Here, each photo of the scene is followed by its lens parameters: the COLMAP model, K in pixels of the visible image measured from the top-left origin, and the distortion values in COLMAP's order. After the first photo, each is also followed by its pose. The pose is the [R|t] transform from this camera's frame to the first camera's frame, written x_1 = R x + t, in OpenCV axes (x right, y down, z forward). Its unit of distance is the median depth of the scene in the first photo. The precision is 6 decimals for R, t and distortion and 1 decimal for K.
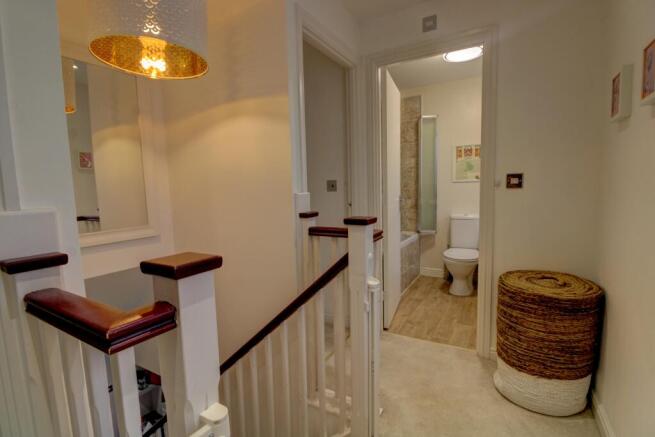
lens RADIAL K [[314.9, 0, 327.5], [0, 314.9, 218.5], [0, 0, 1]] dist [-0.001892, -0.000106]
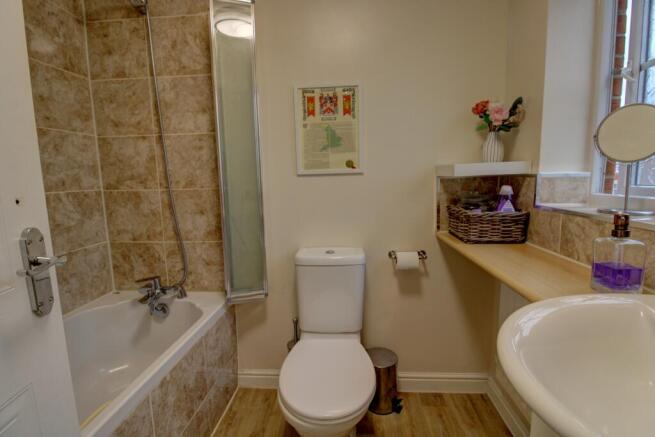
lens RADIAL K [[314.9, 0, 327.5], [0, 314.9, 218.5], [0, 0, 1]] dist [-0.001892, -0.000106]
pose [[0.907880, -0.049066, 0.416349, 0.247609], [0.040160, 0.998739, 0.030129, -0.065530], [-0.417302, -0.010633, 0.908706, 0.580995]]
